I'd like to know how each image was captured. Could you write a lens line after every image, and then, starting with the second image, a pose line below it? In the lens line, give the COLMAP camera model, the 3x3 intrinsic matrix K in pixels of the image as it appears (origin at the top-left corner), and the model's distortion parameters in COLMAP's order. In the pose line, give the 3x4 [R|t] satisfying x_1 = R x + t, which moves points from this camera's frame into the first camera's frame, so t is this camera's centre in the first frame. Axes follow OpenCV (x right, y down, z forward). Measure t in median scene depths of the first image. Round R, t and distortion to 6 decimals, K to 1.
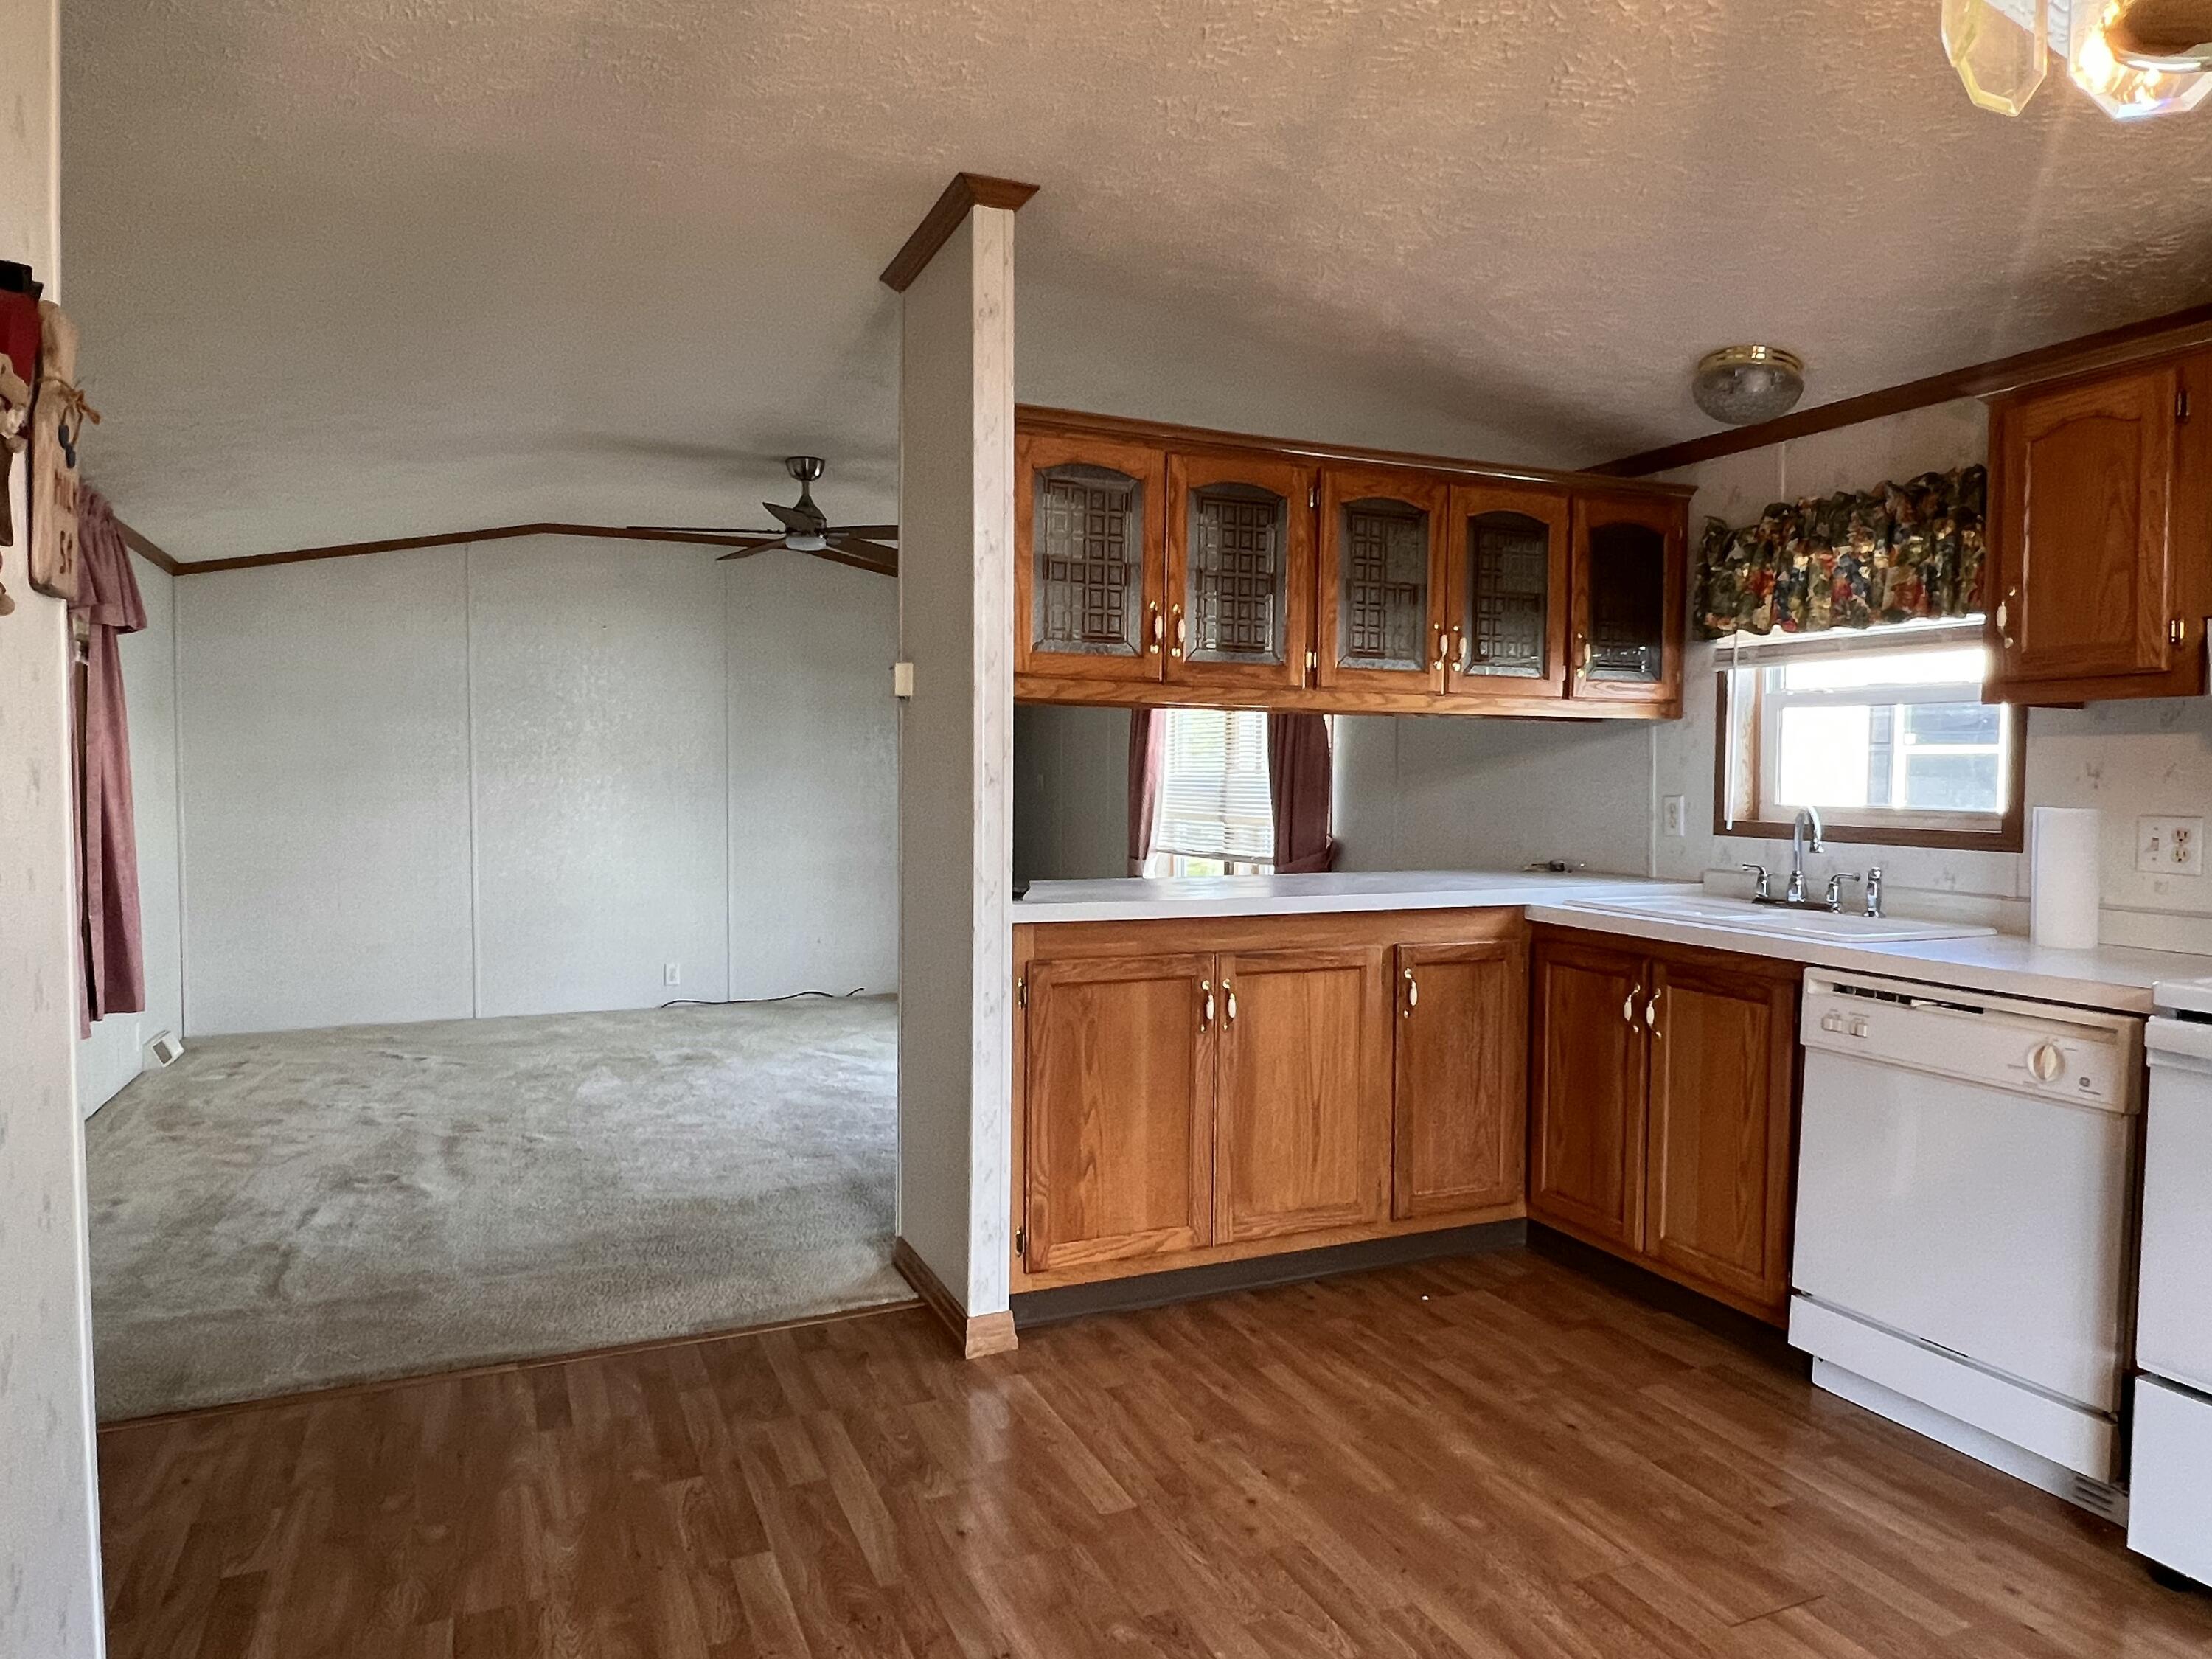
lens RADIAL K [[1404.1, 0, 1106.0], [0, 1404.1, 829.5], [0, 0, 1]] dist [0.001062, -0.000039]
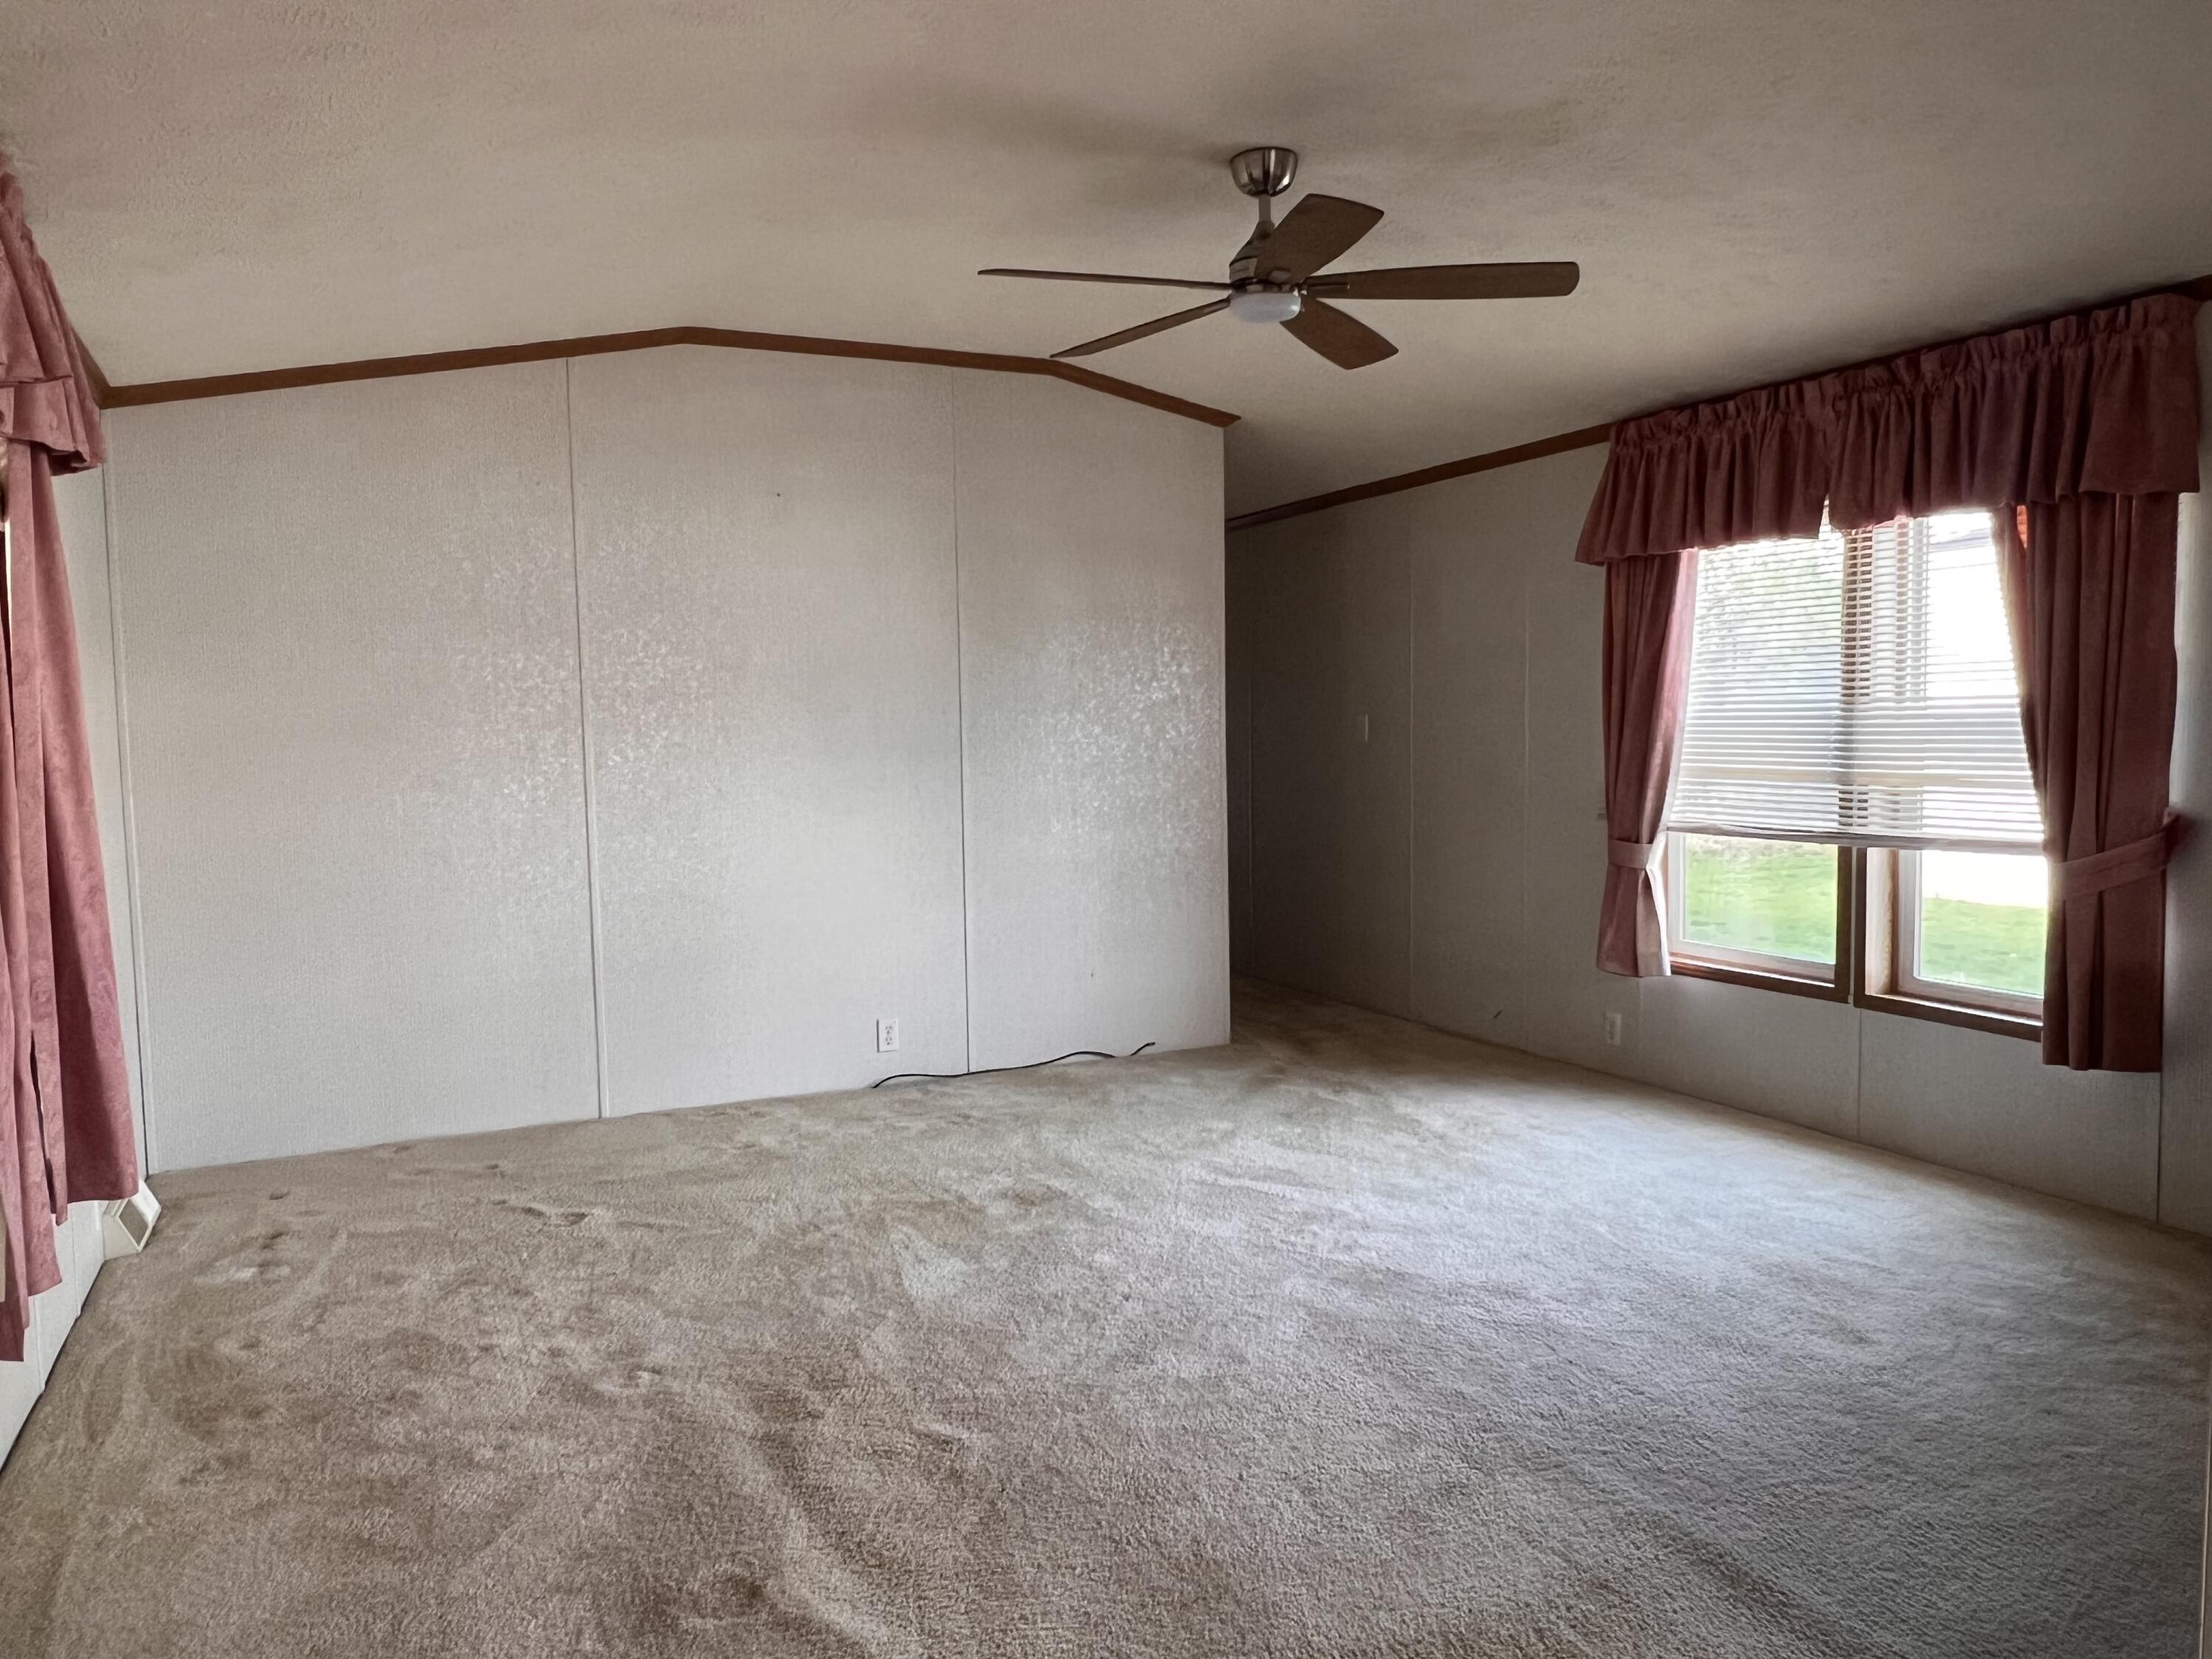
lens RADIAL K [[1551.7, 0, 1093.6], [0, 1551.7, 838.4], [0, 0, 1]] dist [-0.005183, 0.002866]
pose [[0.999226, -0.024046, 0.031122, -0.366142], [0.022940, 0.999109, 0.035420, -0.017118], [-0.031946, -0.034678, 0.998888, 0.443368]]
